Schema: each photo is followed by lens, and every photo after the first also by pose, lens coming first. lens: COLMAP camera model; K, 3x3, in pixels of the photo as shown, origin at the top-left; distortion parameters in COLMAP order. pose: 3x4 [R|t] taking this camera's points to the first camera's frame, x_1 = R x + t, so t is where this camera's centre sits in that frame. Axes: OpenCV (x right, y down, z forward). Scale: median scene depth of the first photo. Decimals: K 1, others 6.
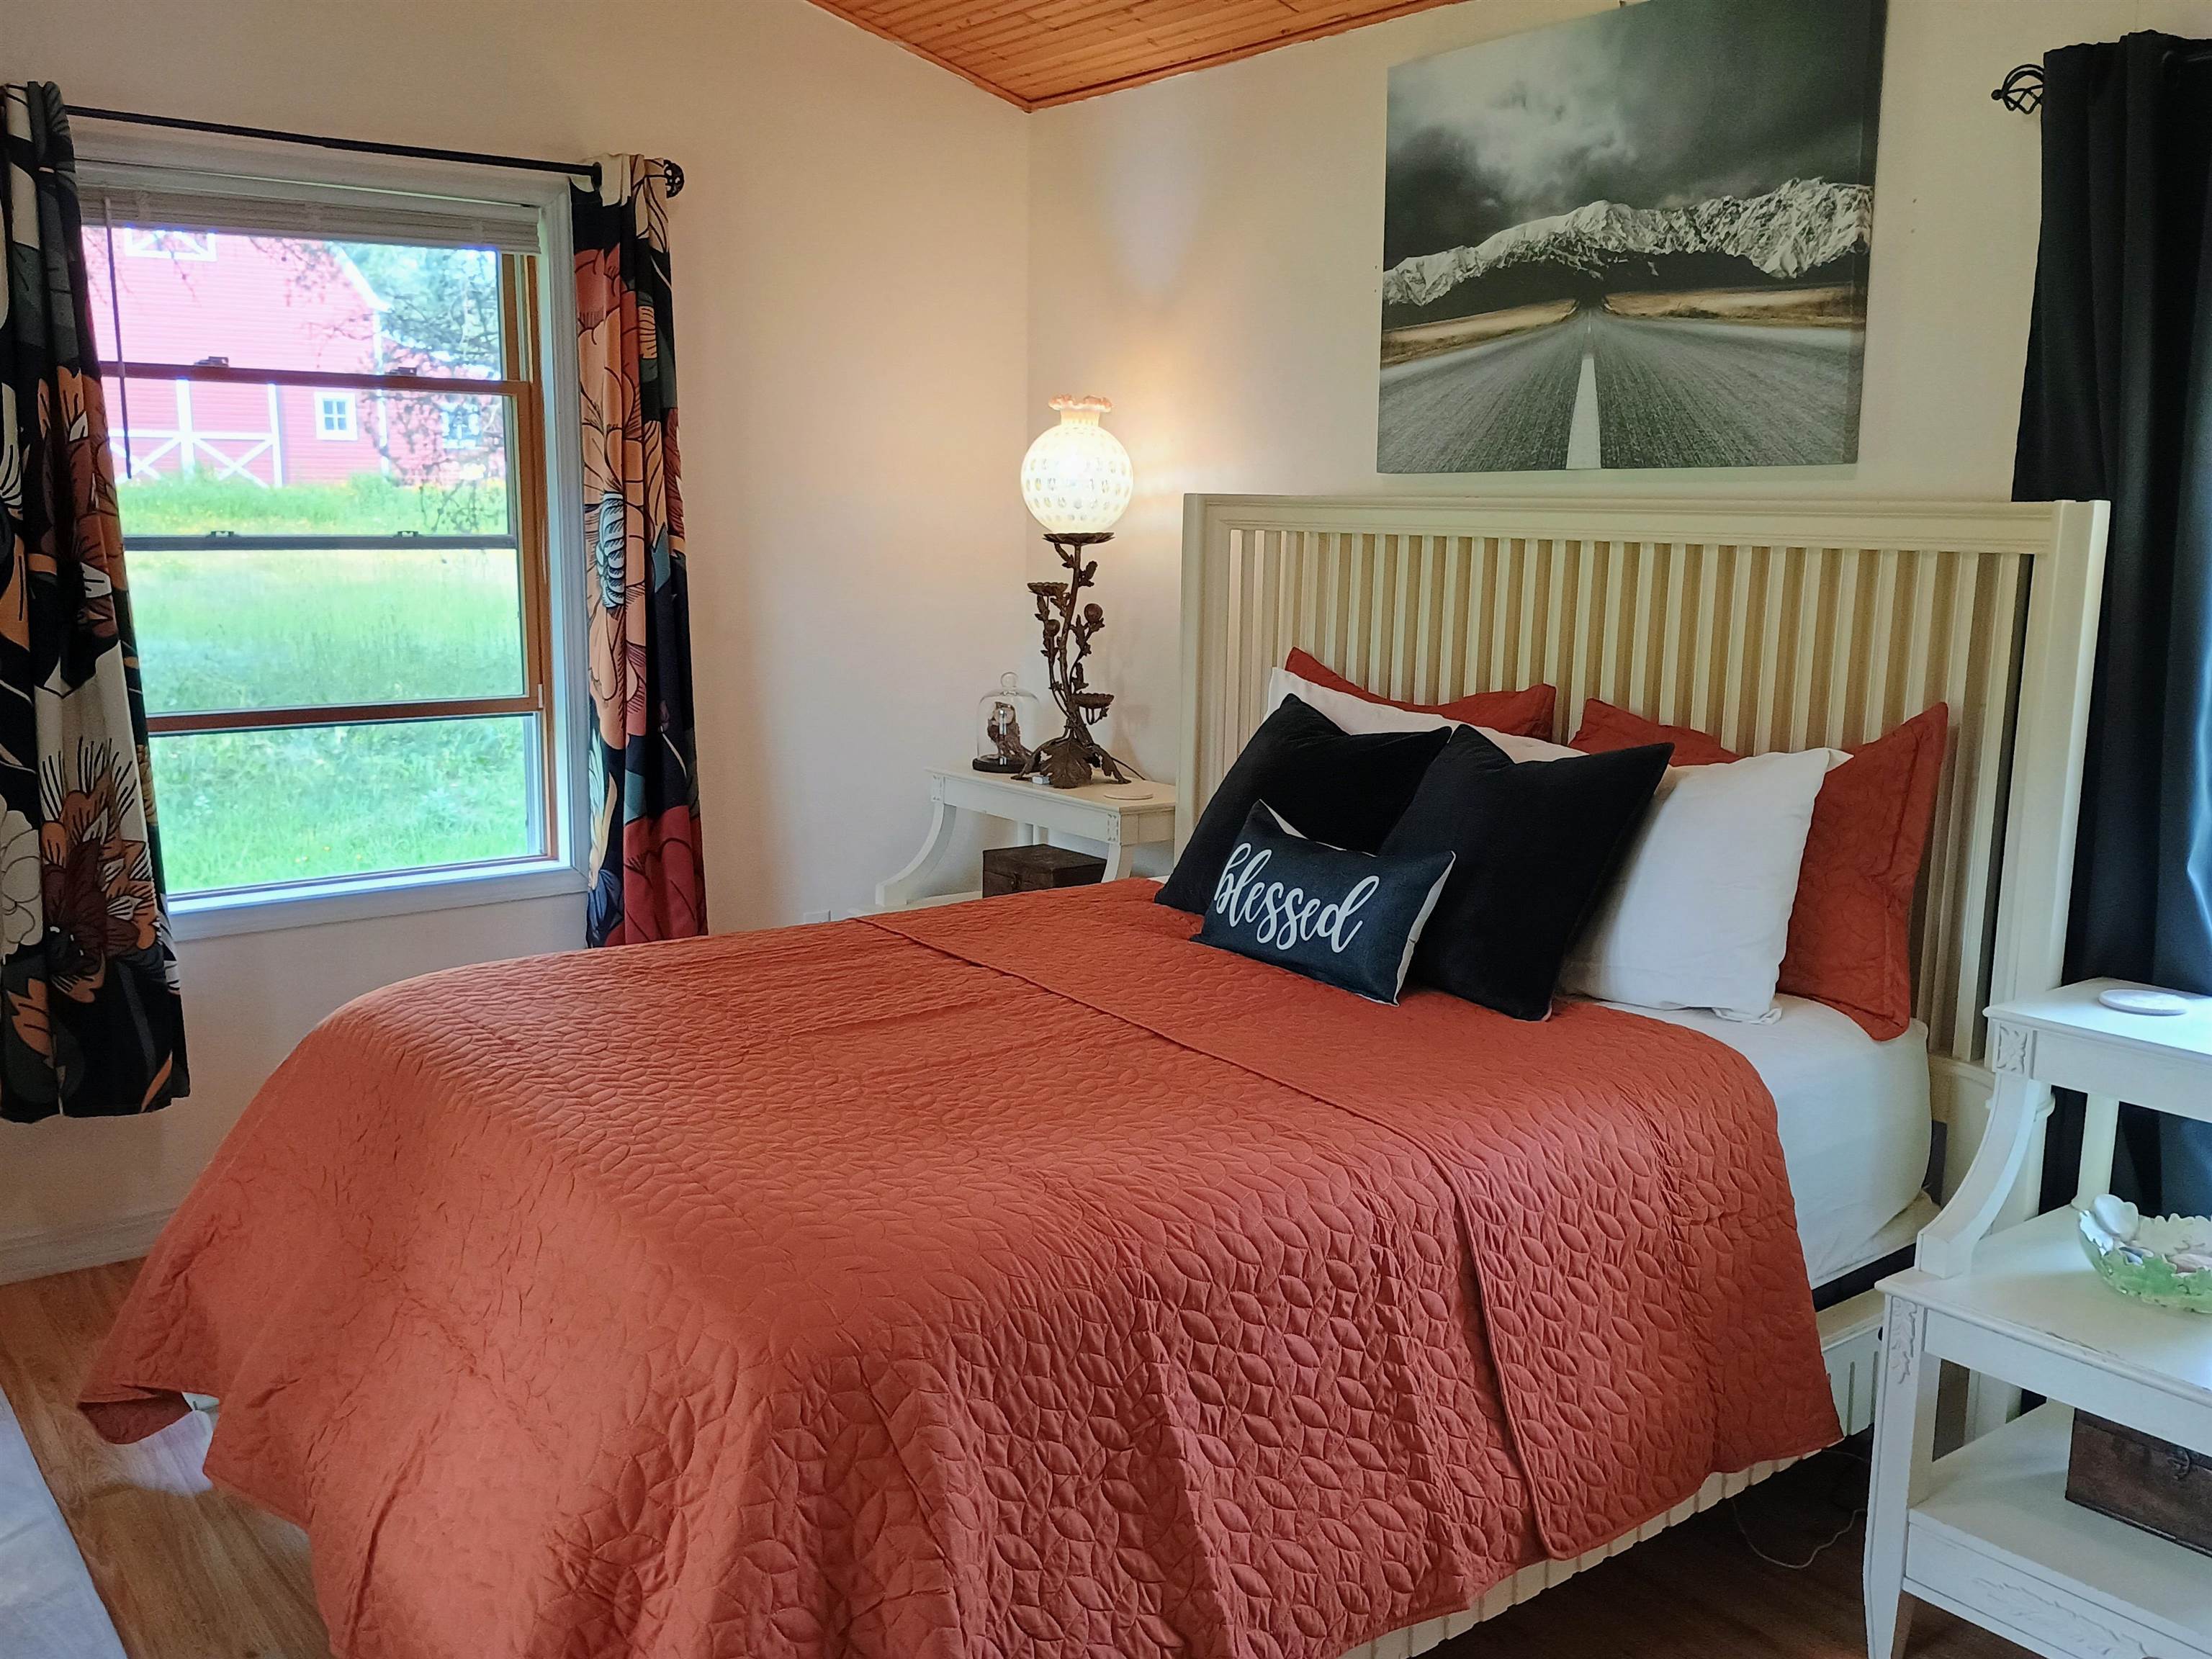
lens RADIAL K [[1930.1, 0, 1105.1], [0, 1930.1, 826.1], [0, 0, 1]] dist [0.020801, 0.008096]
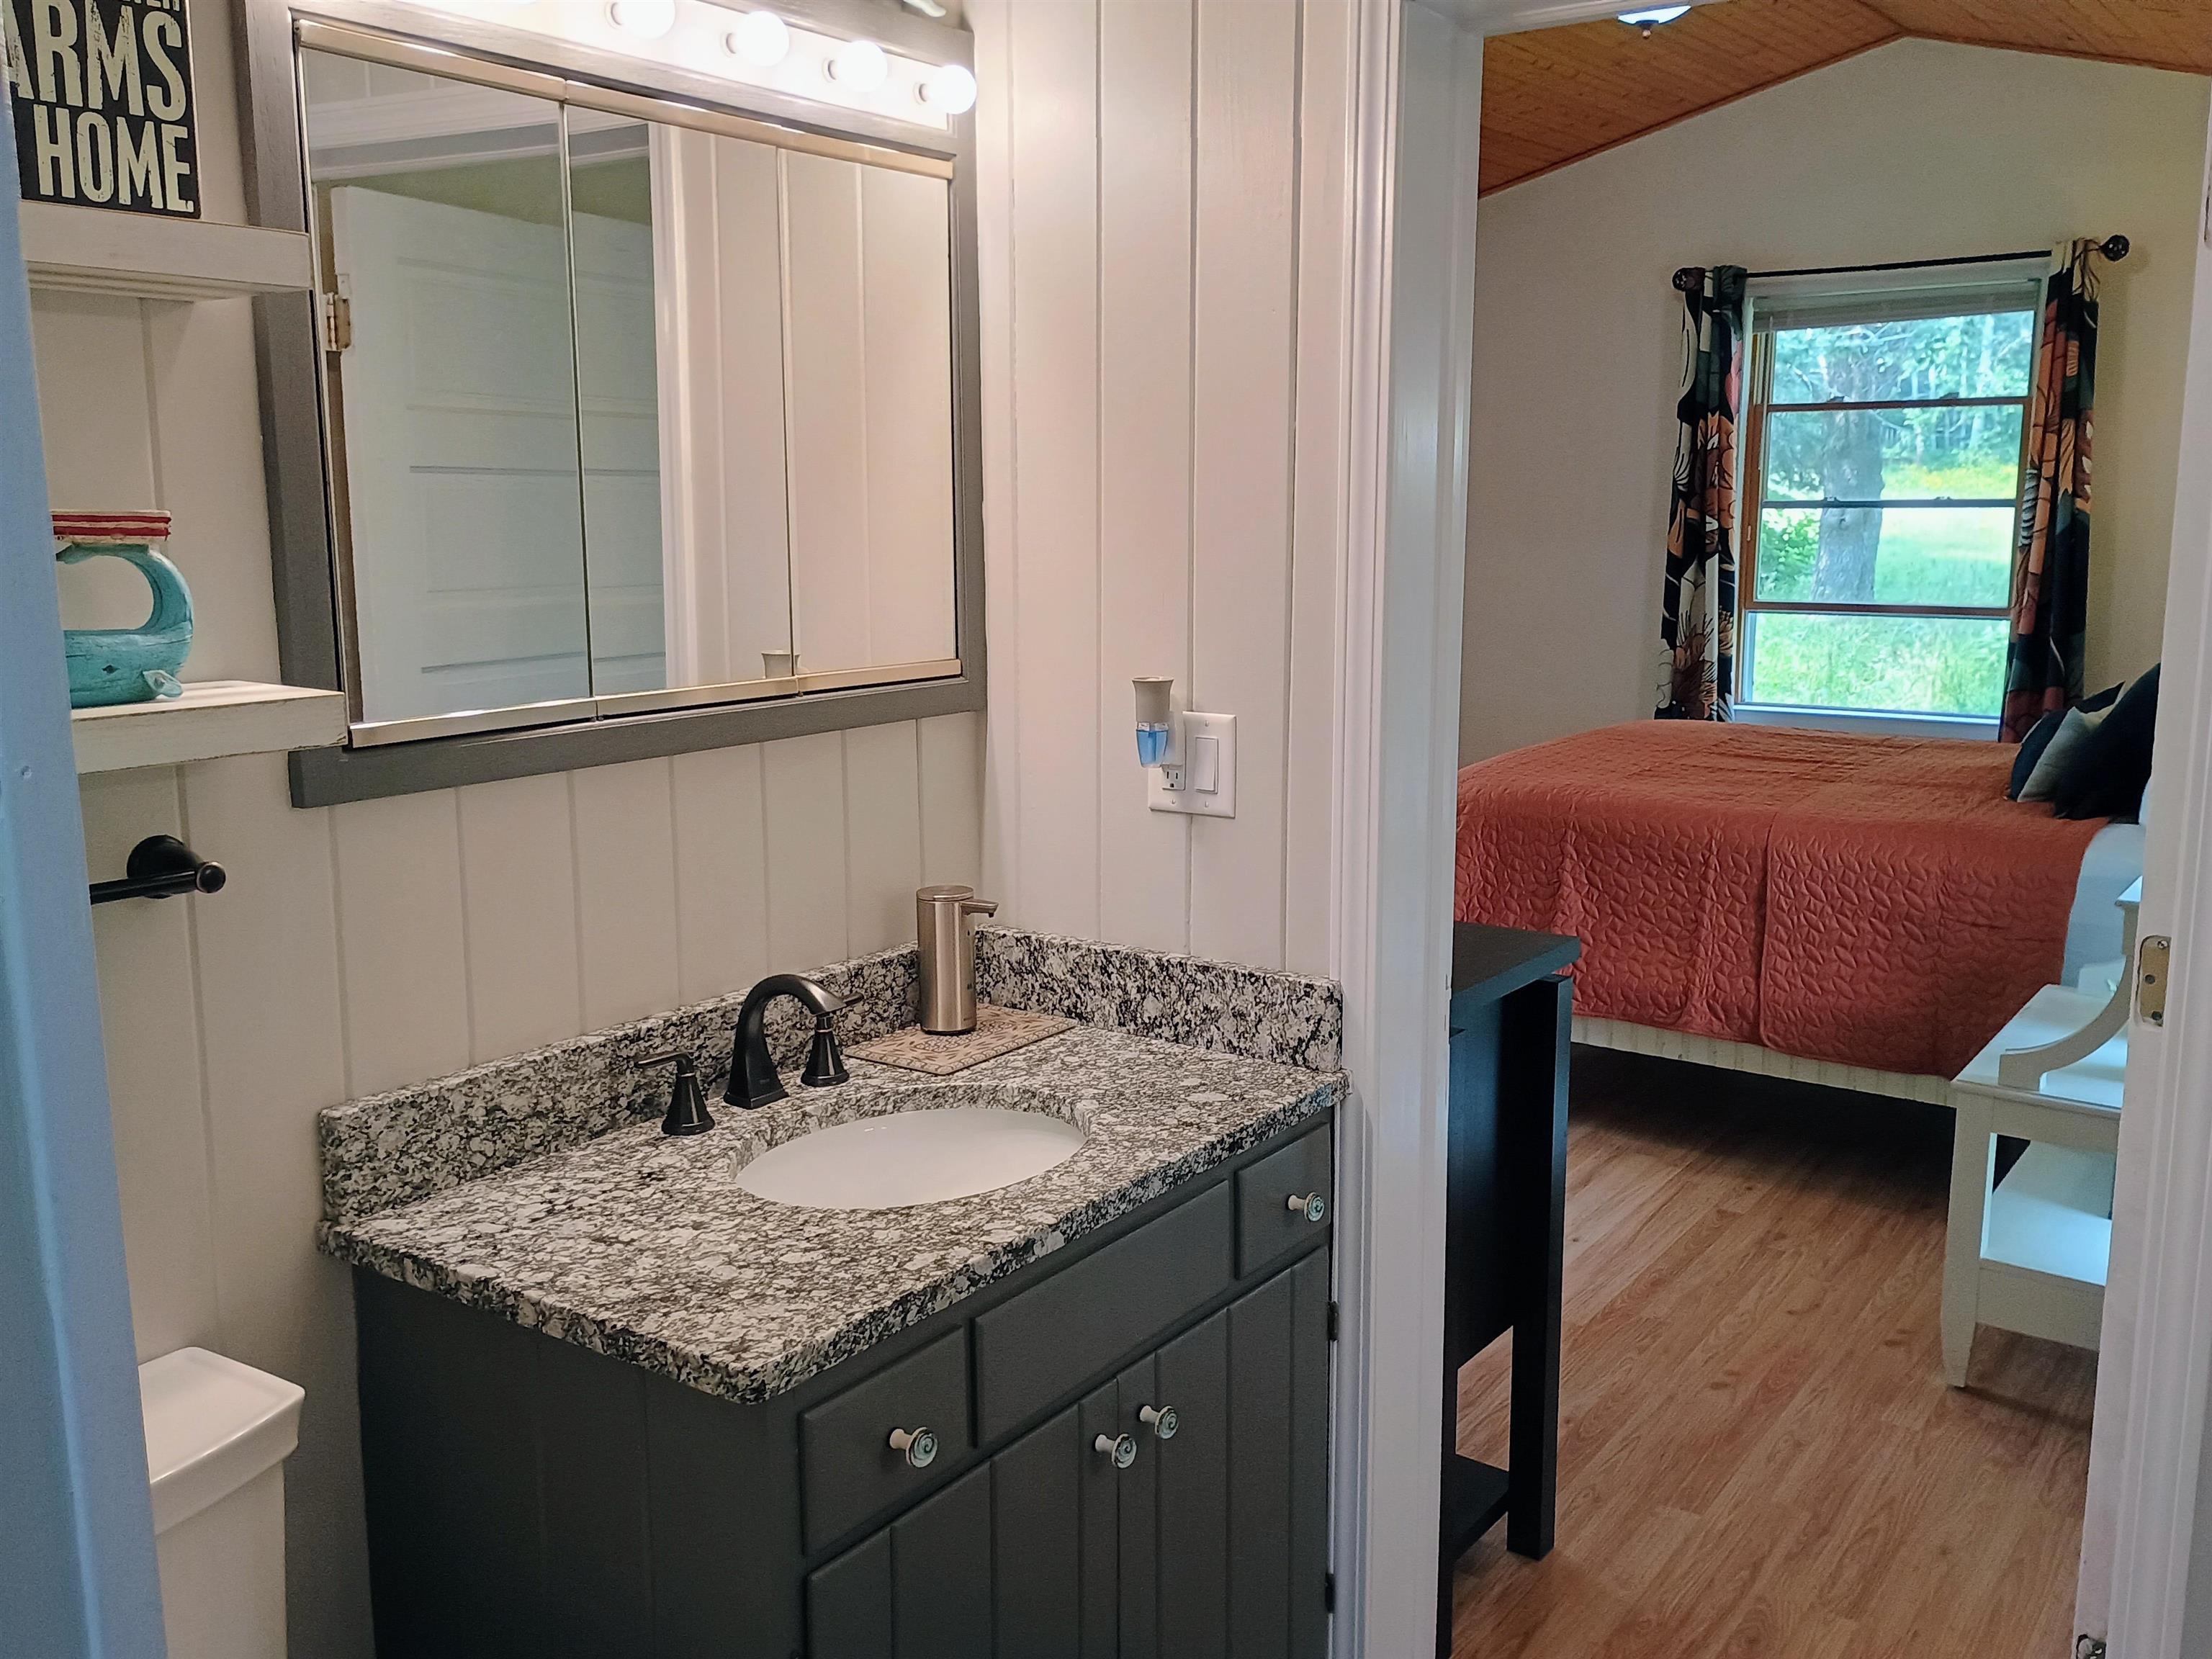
lens RADIAL K [[1930.1, 0, 1105.1], [0, 1930.1, 827.4], [0, 0, 1]] dist [0.020801, 0.008096]
pose [[0.289524, 0.157212, -0.944172, 1.002380], [-0.148671, 0.981834, 0.117894, 0.028338], [0.945554, 0.106238, 0.307637, -0.104925]]
